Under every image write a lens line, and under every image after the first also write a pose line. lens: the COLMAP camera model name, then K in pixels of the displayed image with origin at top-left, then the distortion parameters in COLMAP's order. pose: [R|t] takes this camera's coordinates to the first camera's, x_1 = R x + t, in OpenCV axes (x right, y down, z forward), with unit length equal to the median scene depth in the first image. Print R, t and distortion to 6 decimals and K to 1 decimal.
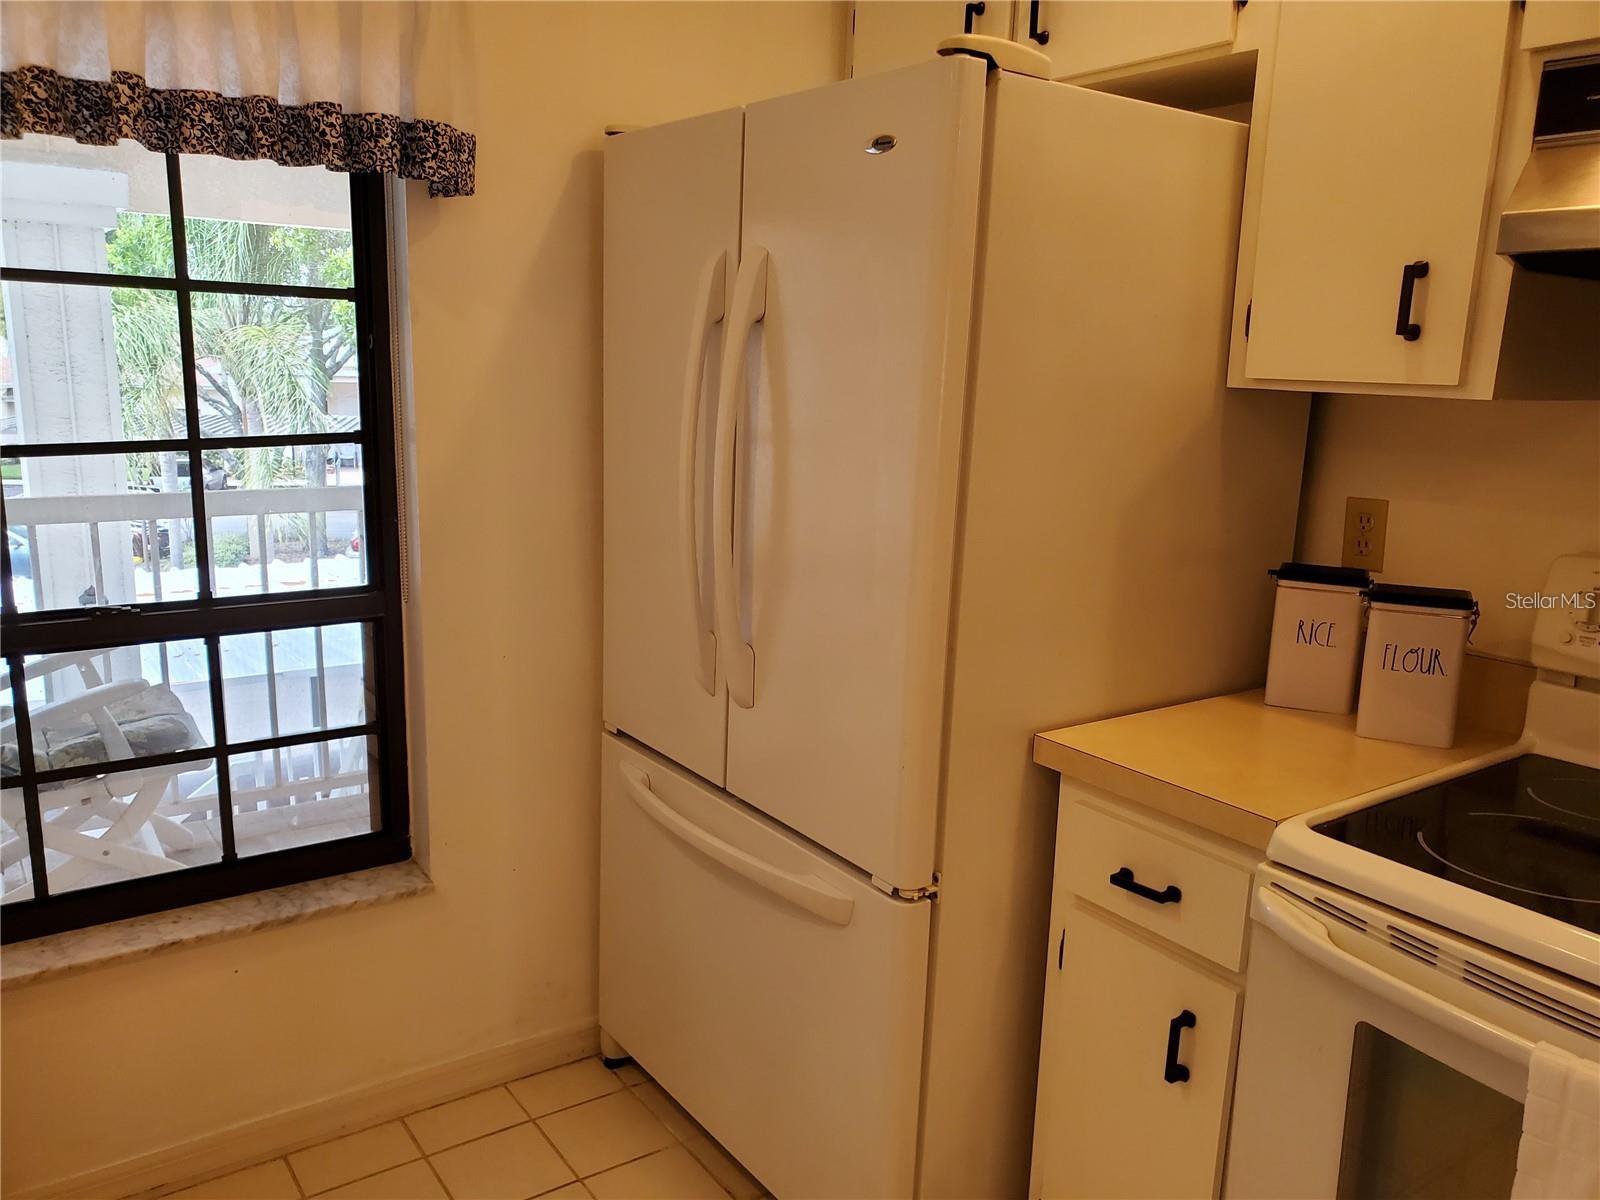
lens RADIAL K [[1265.2, 0, 803.0], [0, 1265.2, 610.4], [0, 0, 1]] dist [0.053469, -0.063076]
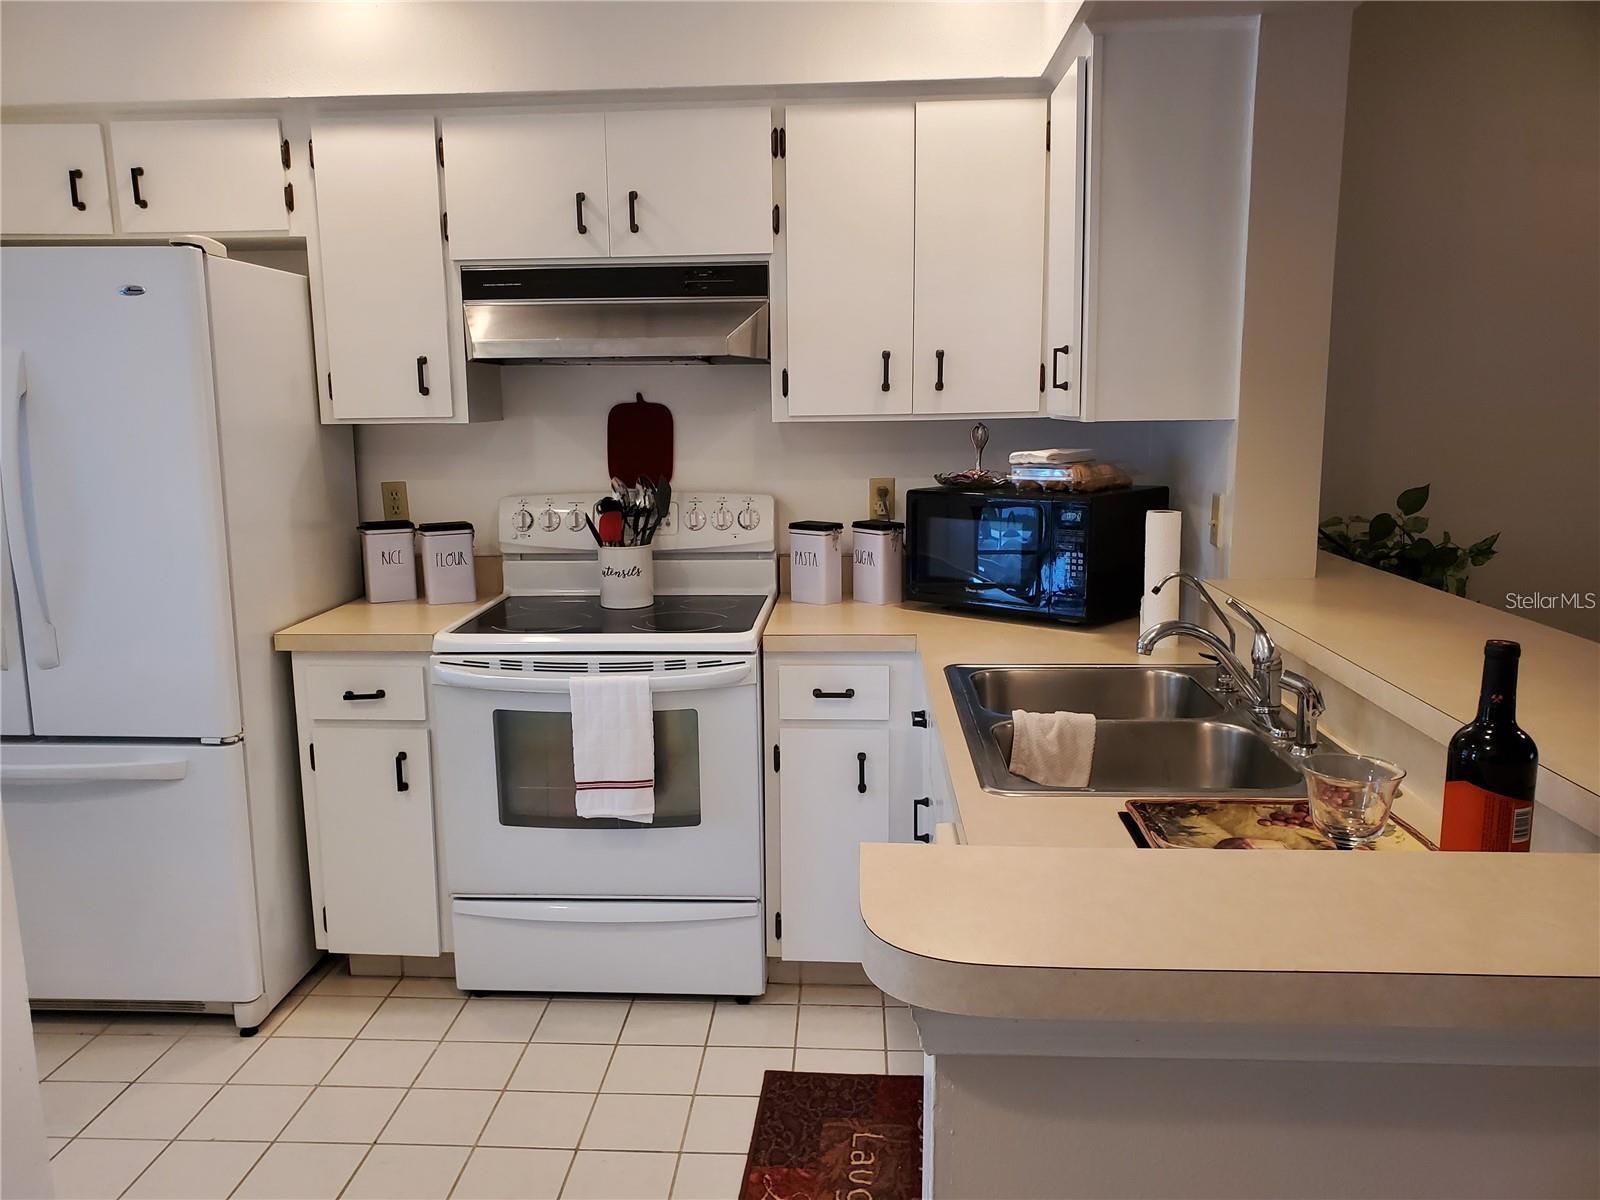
lens RADIAL K [[1283.1, 0, 782.4], [0, 1283.1, 626.9], [0, 0, 1]] dist [-0.002422, 0.069273]
pose [[0.629028, -0.179295, 0.756424, -0.650527], [0.187390, 0.979318, 0.076298, 0.080474], [-0.754459, 0.093752, 0.649617, -0.591213]]
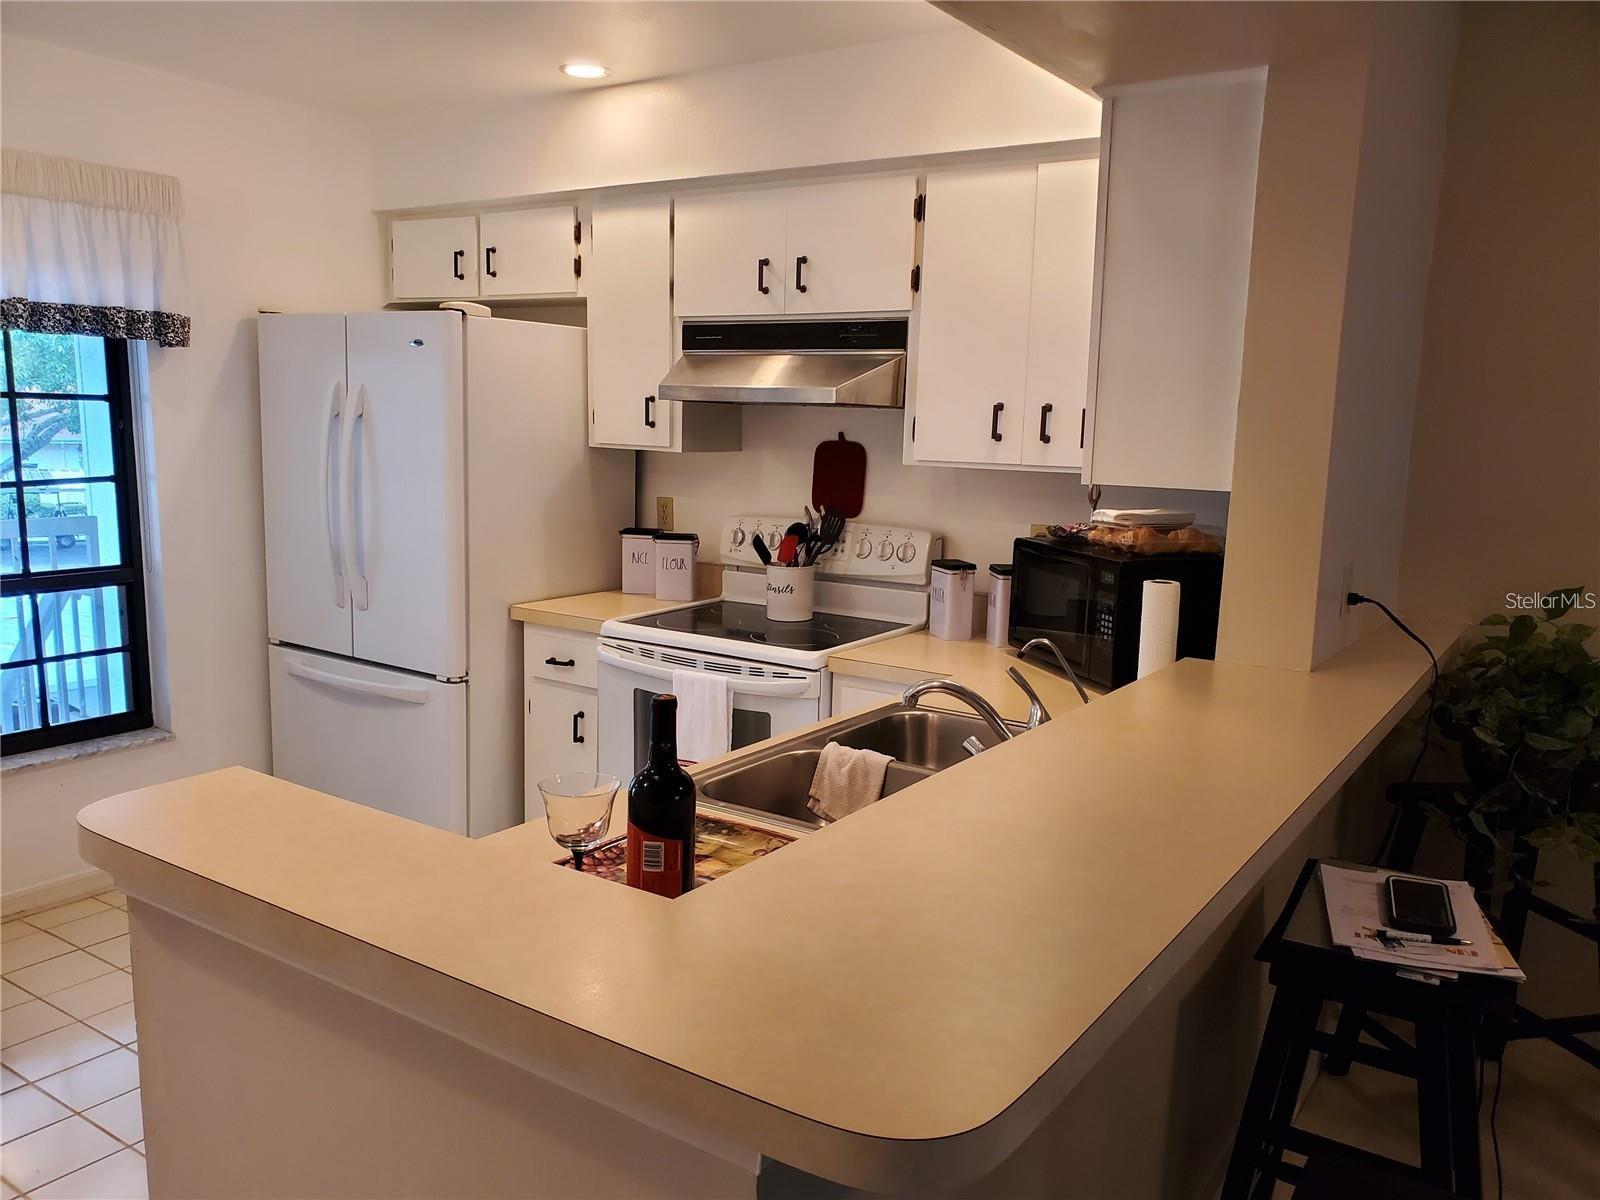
lens RADIAL K [[1276.4, 0, 793.5], [0, 1276.4, 630.6], [0, 0, 1]] dist [0.058579, -0.063953]
pose [[0.938858, -0.065576, 0.338003, -0.101486], [0.071514, 0.997426, -0.005132, 0.177425], [-0.336797, 0.028991, 0.941131, -1.172349]]
